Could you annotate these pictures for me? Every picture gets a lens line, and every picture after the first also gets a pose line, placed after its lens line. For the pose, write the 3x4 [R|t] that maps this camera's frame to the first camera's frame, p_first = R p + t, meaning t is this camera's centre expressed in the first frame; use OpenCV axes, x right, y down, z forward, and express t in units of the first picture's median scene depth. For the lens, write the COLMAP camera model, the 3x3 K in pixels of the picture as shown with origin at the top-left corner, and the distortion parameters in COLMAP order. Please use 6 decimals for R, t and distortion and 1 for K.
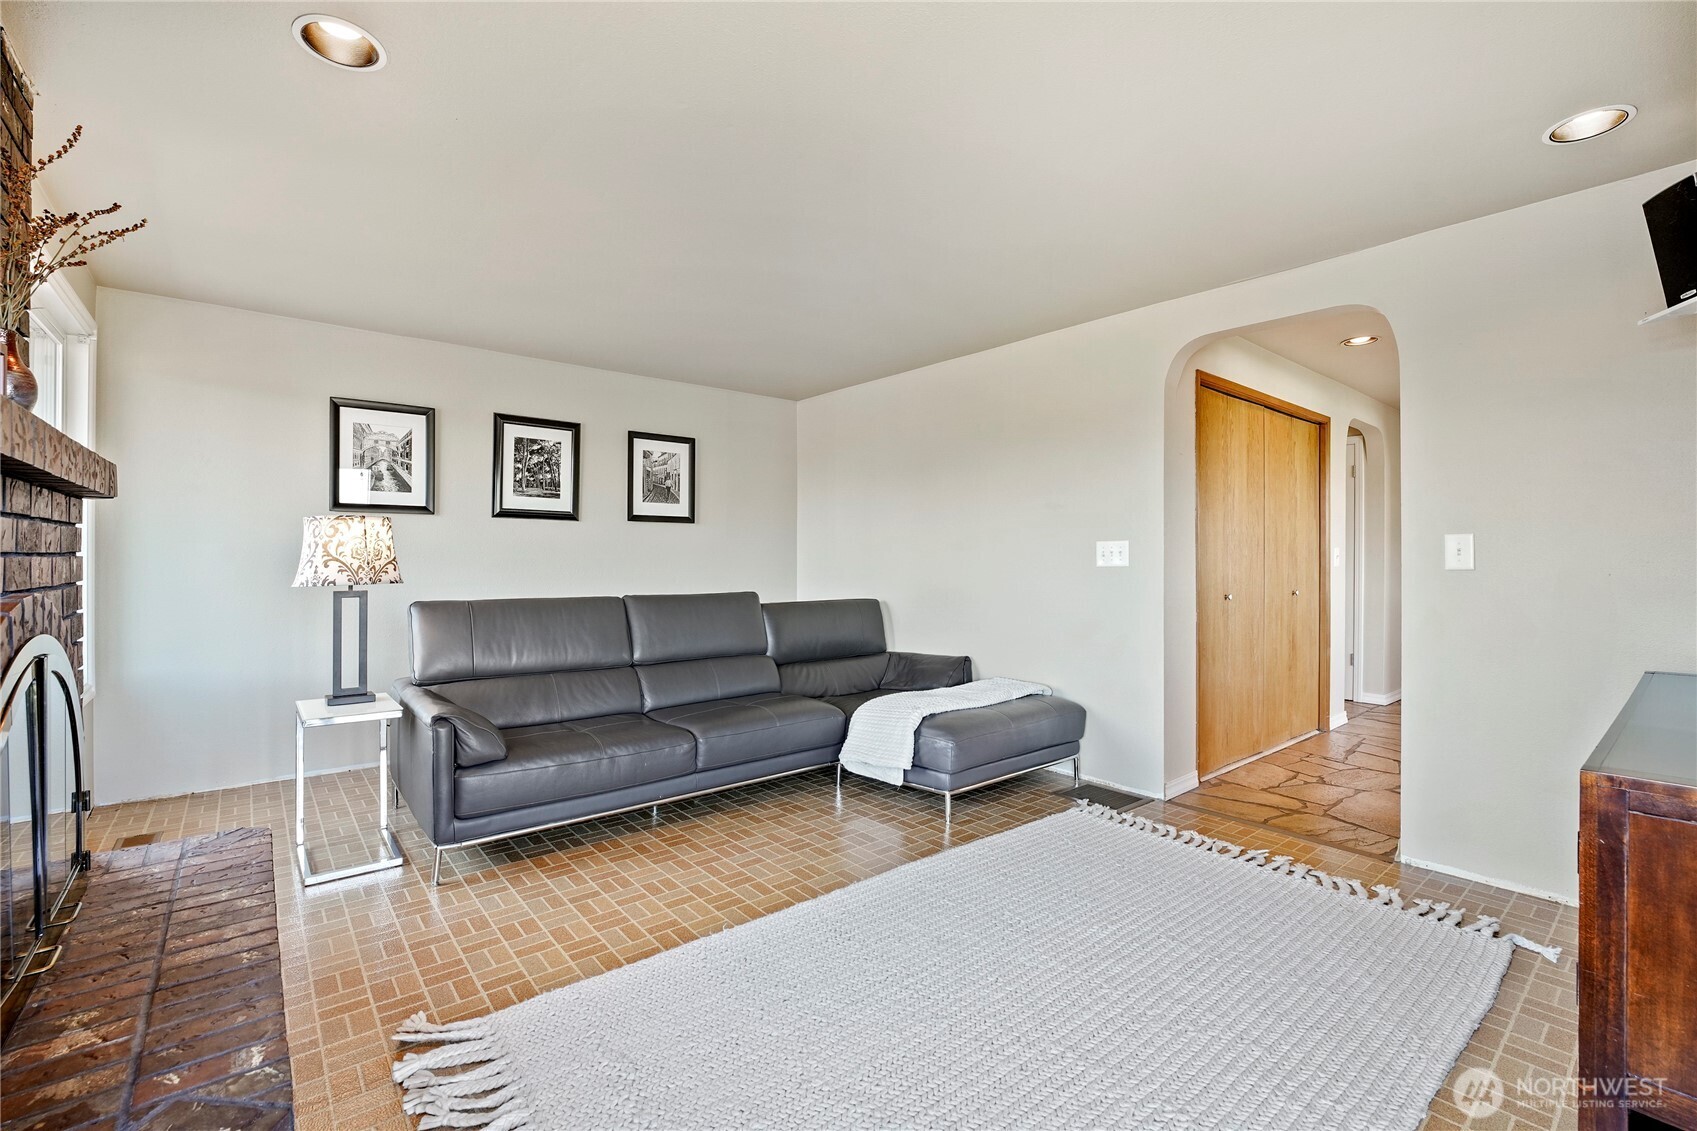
lens RADIAL K [[727.2, 0, 855.0], [0, 727.2, 557.3], [0, 0, 1]] dist [-0.001682, -0.000141]
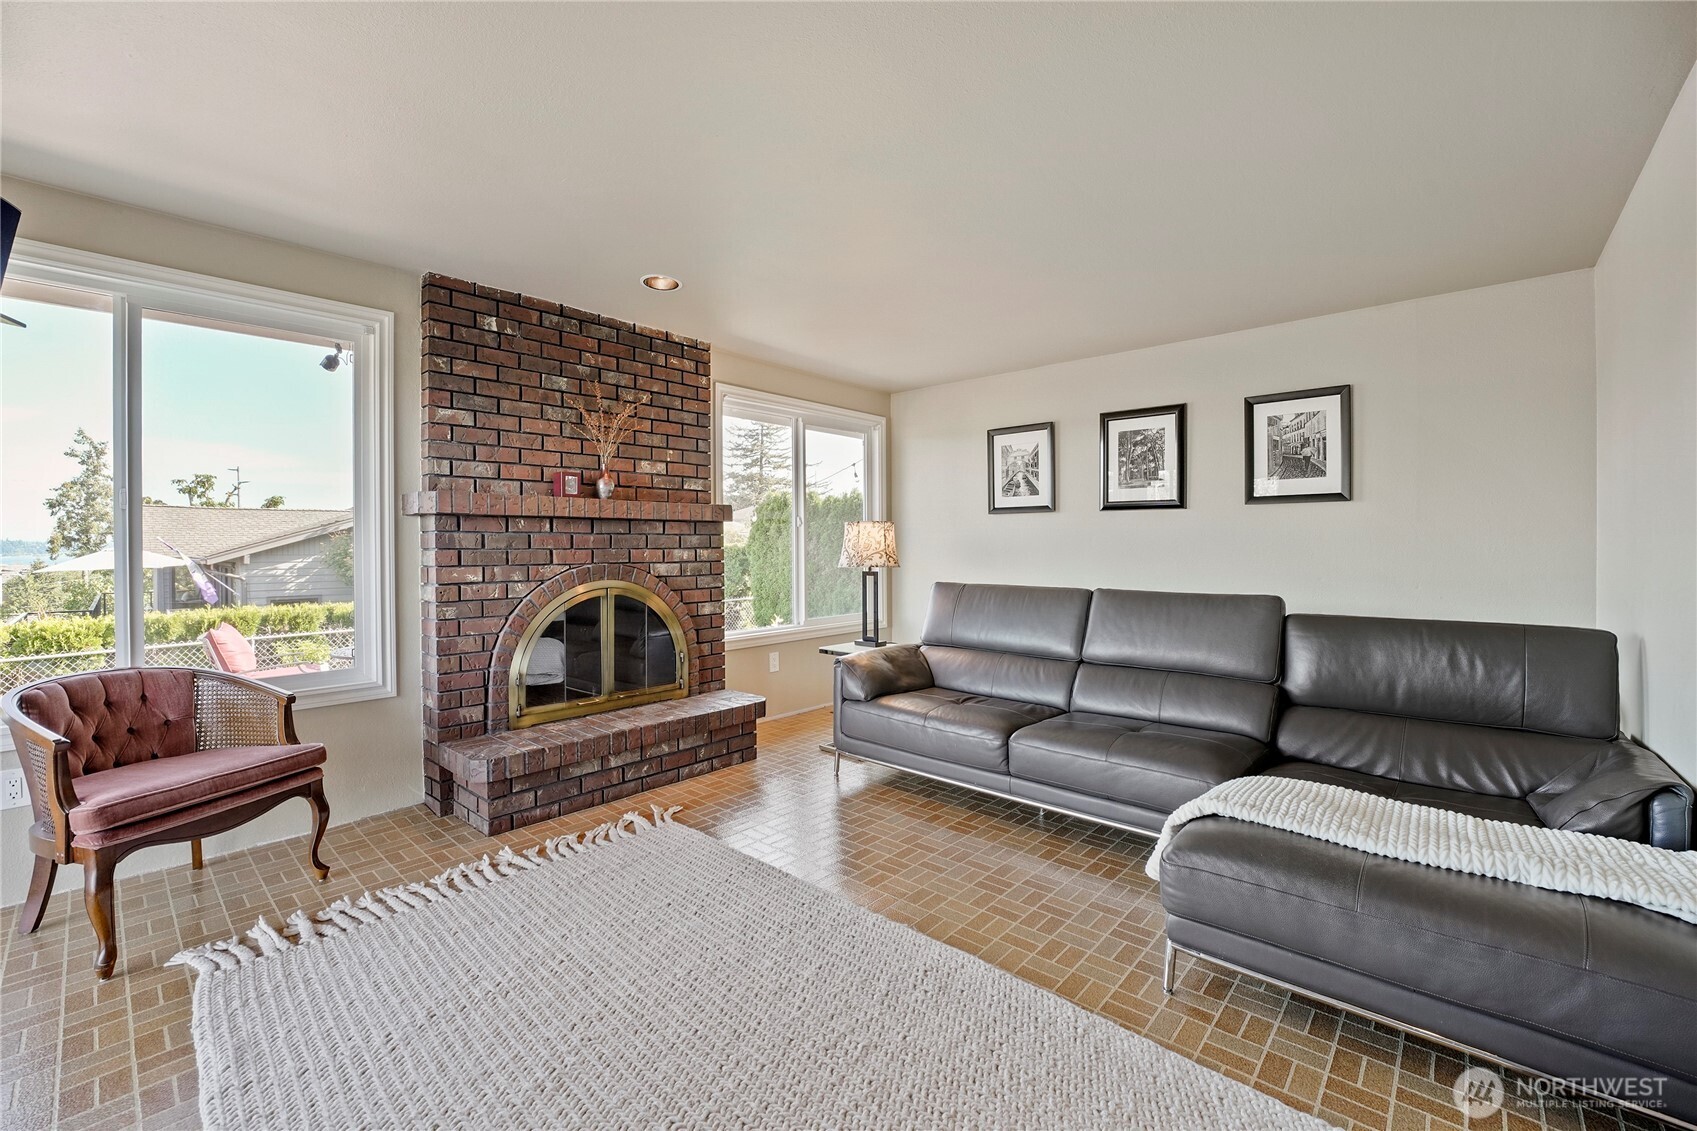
lens RADIAL K [[695.4, 0, 828.4], [0, 695.4, 546.1], [0, 0, 1]] dist [-0.021639, 0.000126]
pose [[0.141537, -0.002532, -0.989930, 0.490081], [0.004033, 0.999990, -0.001981, -0.002380], [0.989925, -0.003712, 0.141546, 0.483903]]
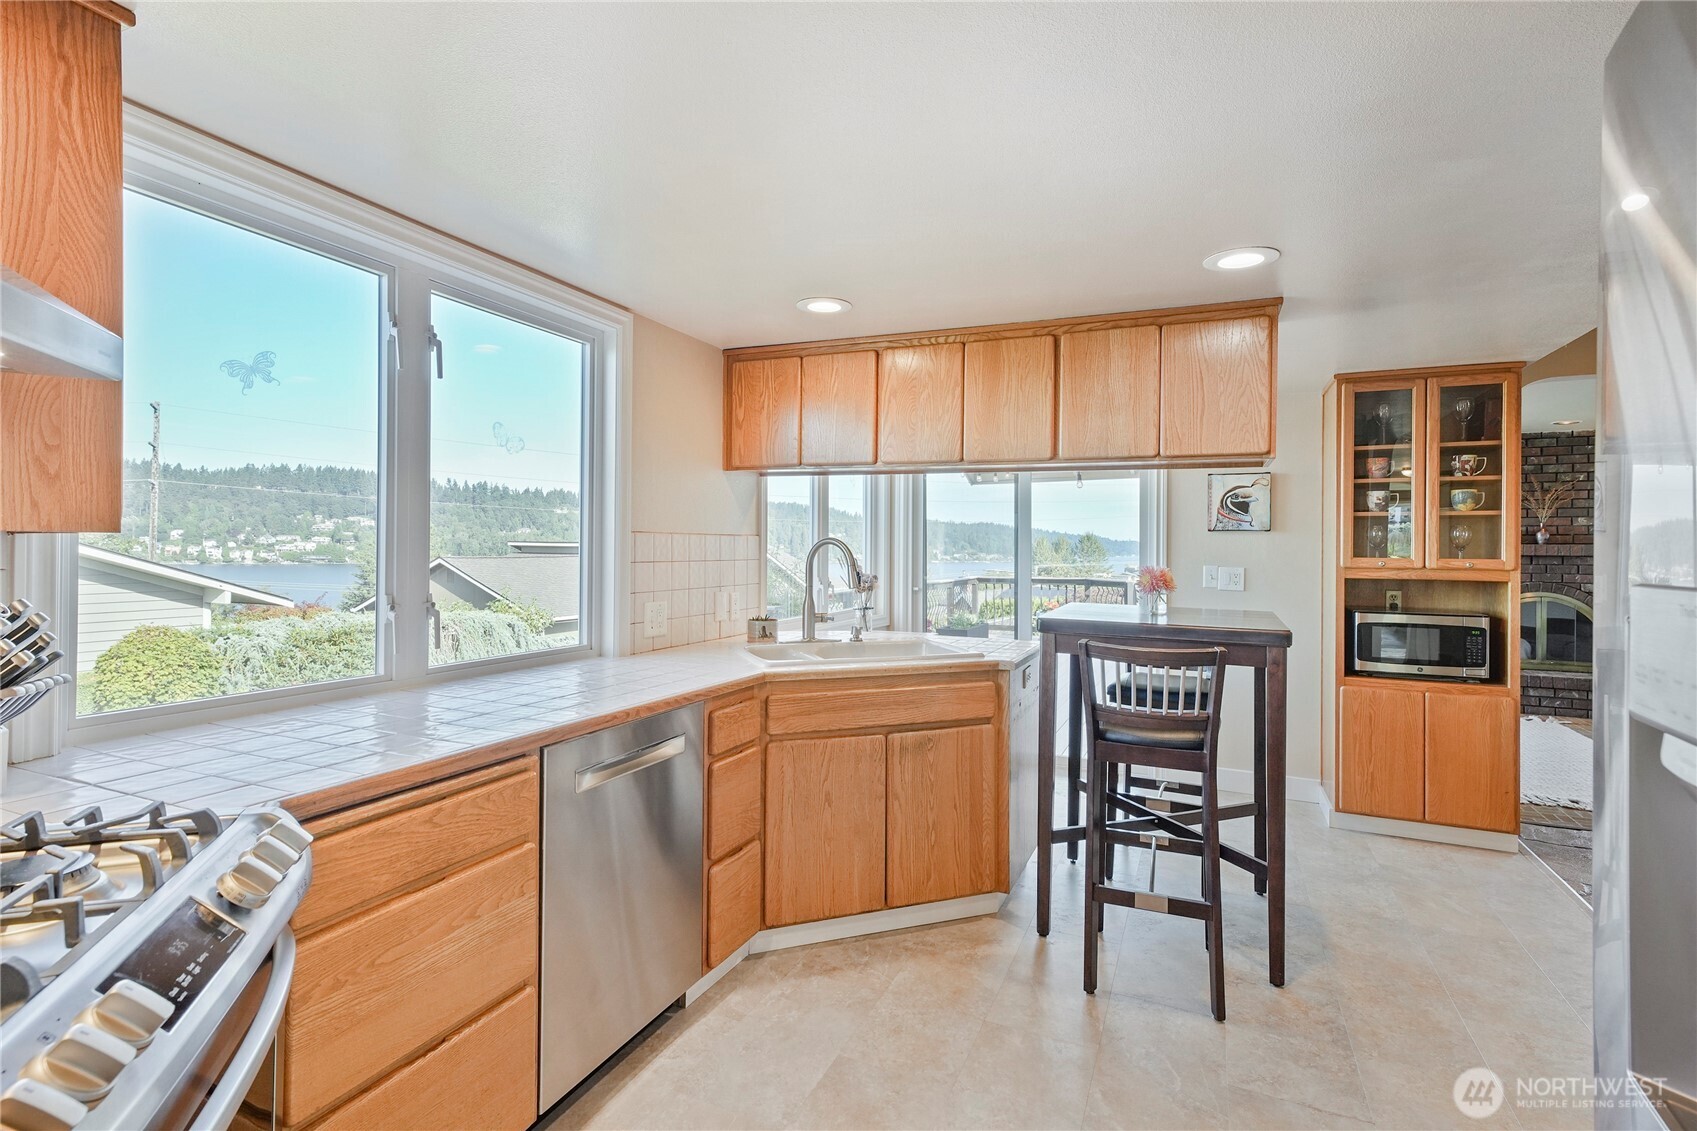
lens RADIAL K [[811.0, 0, 849.4], [0, 811.0, 543.7], [0, 0, 1]] dist [0.000054, 0.000193]
pose [[-0.892136, -0.011957, -0.451609, 1.696867], [-0.010196, 0.999928, -0.006333, -0.040119], [0.451652, -0.001046, -0.892193, 1.215583]]
